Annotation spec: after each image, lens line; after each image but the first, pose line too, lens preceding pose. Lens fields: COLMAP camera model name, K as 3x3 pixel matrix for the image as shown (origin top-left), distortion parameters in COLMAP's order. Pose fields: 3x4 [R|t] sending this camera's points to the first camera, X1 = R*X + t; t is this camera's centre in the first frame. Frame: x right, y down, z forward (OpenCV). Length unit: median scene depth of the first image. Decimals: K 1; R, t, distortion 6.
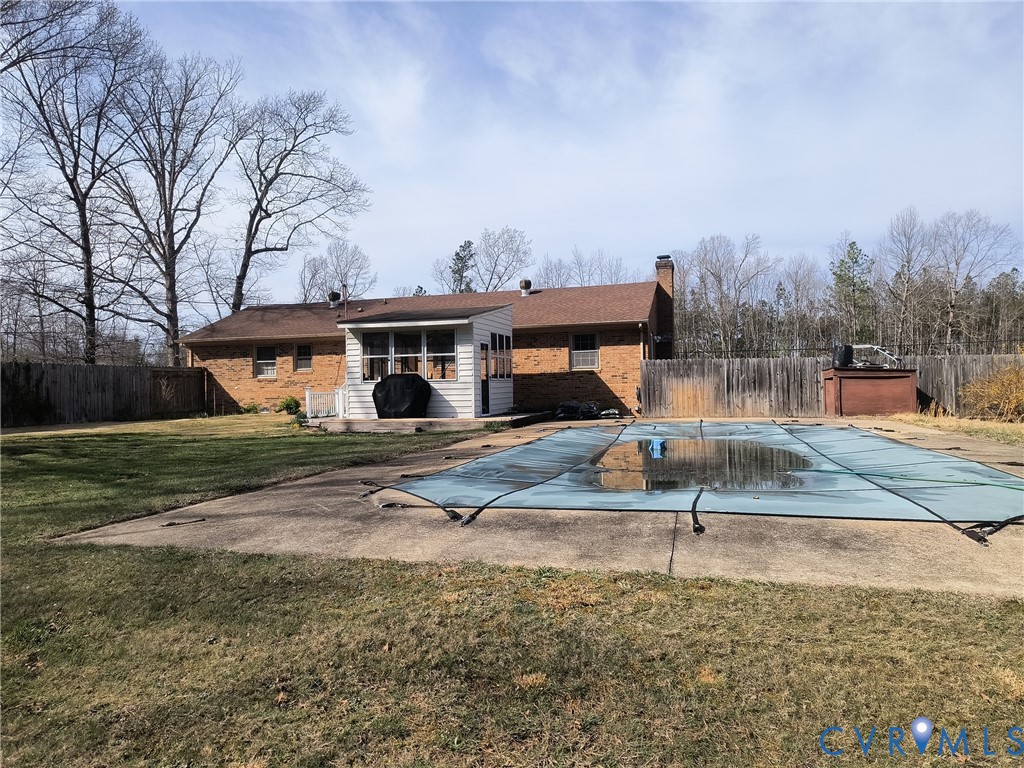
lens RADIAL K [[689.4, 0, 512.0], [0, 689.4, 384.0], [0, 0, 1]] dist [0.057670, -0.067386]
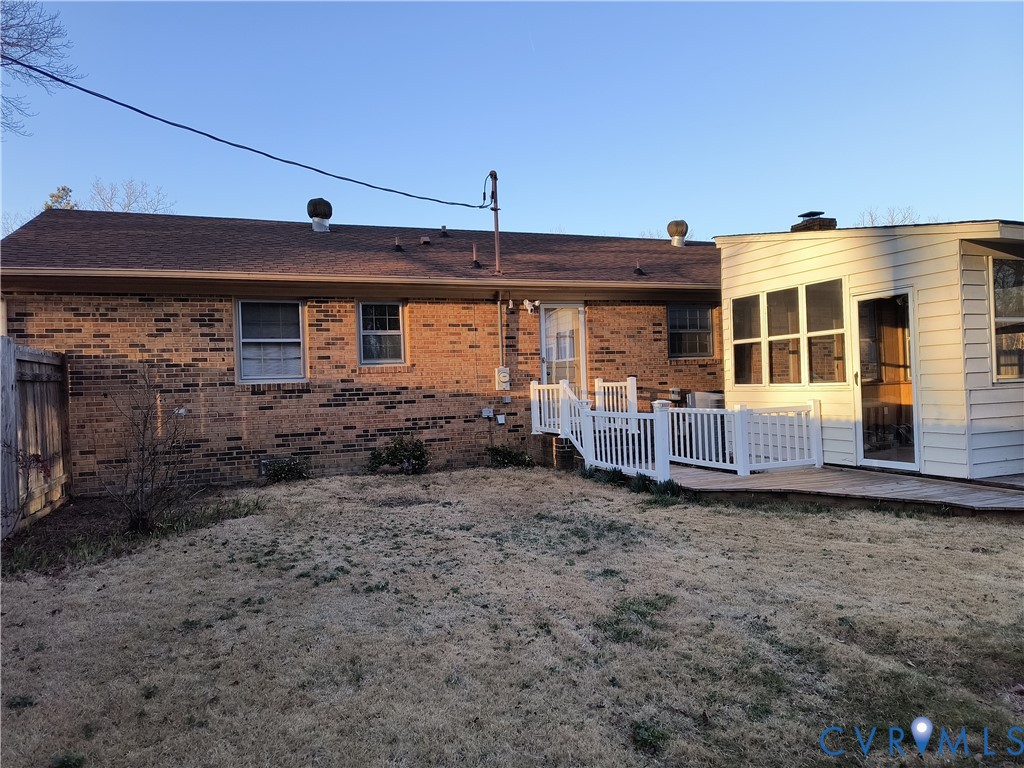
lens RADIAL K [[688.0, 0, 518.9], [0, 688.0, 393.2], [0, 0, 1]] dist [0.005913, -0.002578]
pose [[0.776738, -0.018531, 0.629551, -0.295520], [0.020696, 0.999778, 0.003895, -0.000966], [-0.629484, 0.010003, 0.776949, 0.369336]]
